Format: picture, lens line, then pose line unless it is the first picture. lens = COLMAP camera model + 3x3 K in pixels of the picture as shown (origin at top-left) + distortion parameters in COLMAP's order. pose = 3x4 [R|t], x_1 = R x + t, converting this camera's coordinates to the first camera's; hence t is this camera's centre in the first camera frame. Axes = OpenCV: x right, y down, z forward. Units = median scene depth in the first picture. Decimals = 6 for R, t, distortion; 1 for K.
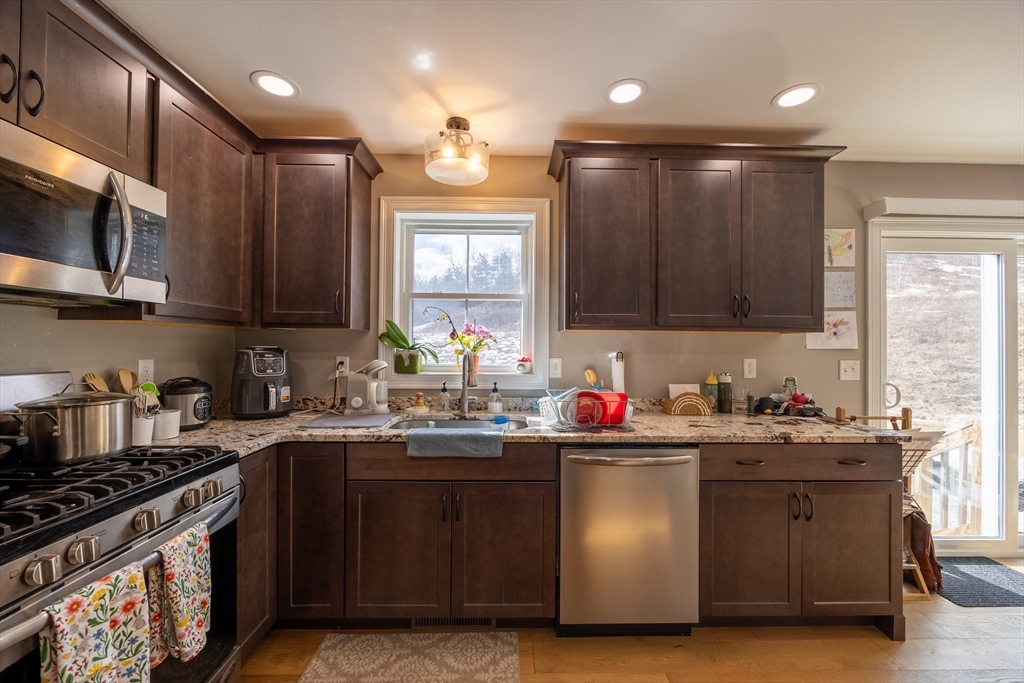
lens RADIAL K [[394.1, 0, 512.0], [0, 394.1, 341.5], [0, 0, 1]] dist [-0.000431, 0.000003]
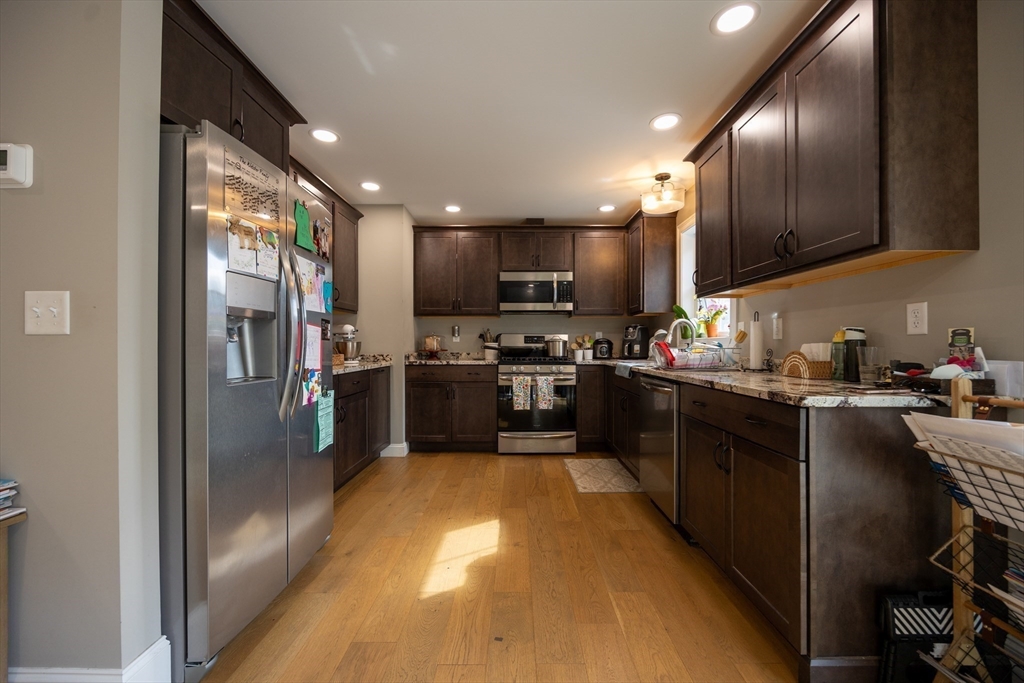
lens RADIAL K [[405.0, 0, 517.1], [0, 405.0, 343.8], [0, 0, 1]] dist [0.000608, 0.000000]
pose [[-0.016837, -0.011526, -0.999792, 1.457395], [0.009668, 0.999885, -0.011690, 0.127170], [0.999812, -0.009862, -0.016724, 0.435977]]
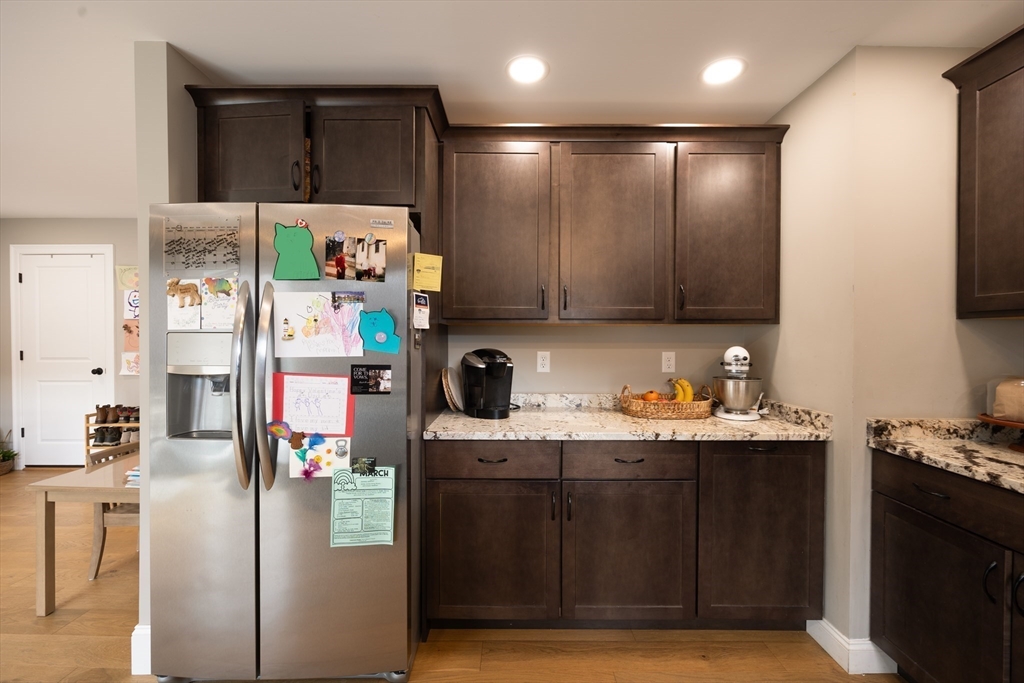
lens RADIAL K [[411.6, 0, 512.0], [0, 411.6, 341.5], [0, 0, 1]] dist [-0.000915, -0.000003]
pose [[-0.999747, -0.009782, 0.020269, 0.195367], [-0.009797, 0.999952, -0.000671, 0.007121], [-0.020261, -0.000869, -0.999794, 0.659998]]
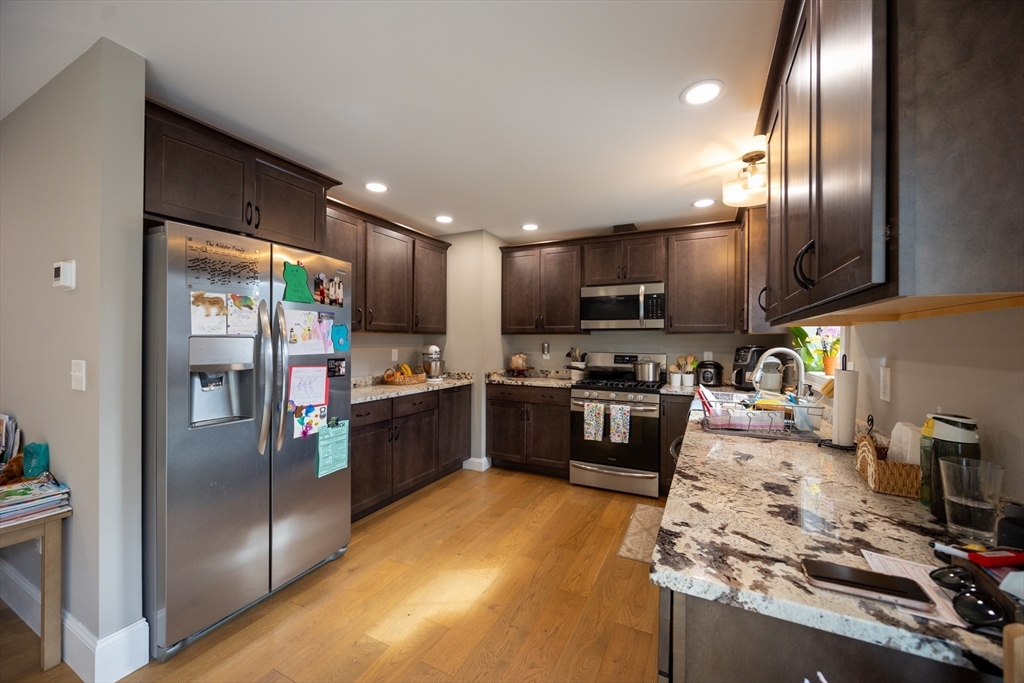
lens RADIAL K [[394.1, 0, 512.0], [0, 394.1, 341.5], [0, 0, 1]] dist [-0.000431, 0.000003]
pose [[-0.465533, -0.010552, -0.884967, 1.209509], [-0.001561, 0.999937, -0.011102, 0.013884], [0.885029, -0.003787, -0.465521, 0.898090]]
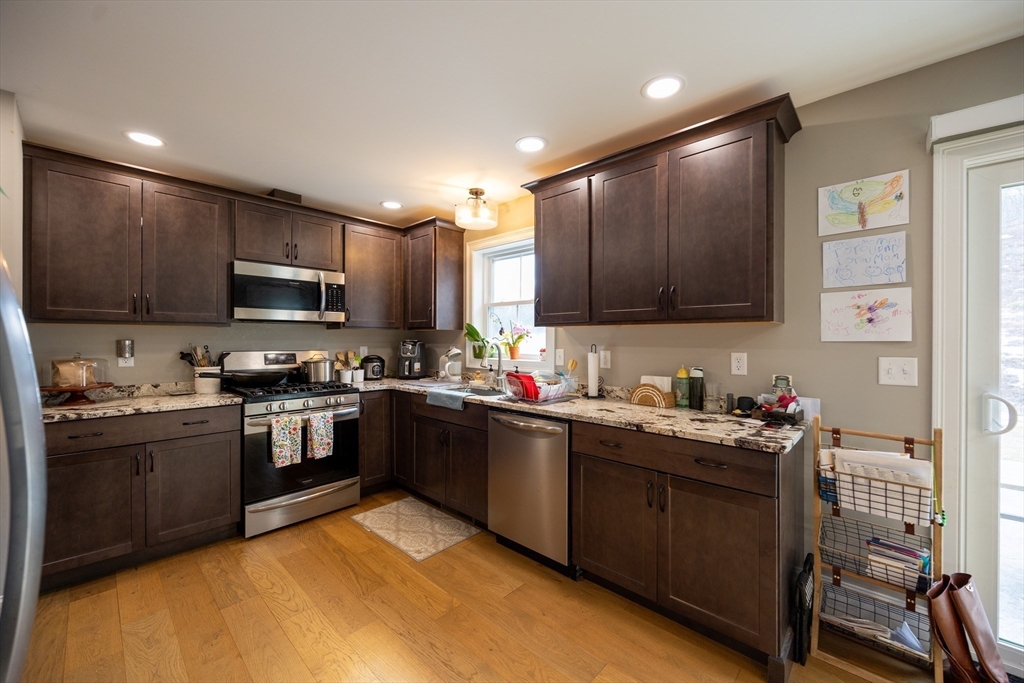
lens RADIAL K [[398.1, 0, 515.6], [0, 398.1, 340.0], [0, 0, 1]] dist [-0.000906, -0.000102]
pose [[0.719475, -0.003619, -0.694509, 1.001774], [0.009798, 0.999940, 0.004939, 0.006626], [0.694449, -0.010358, 0.719467, 0.010546]]
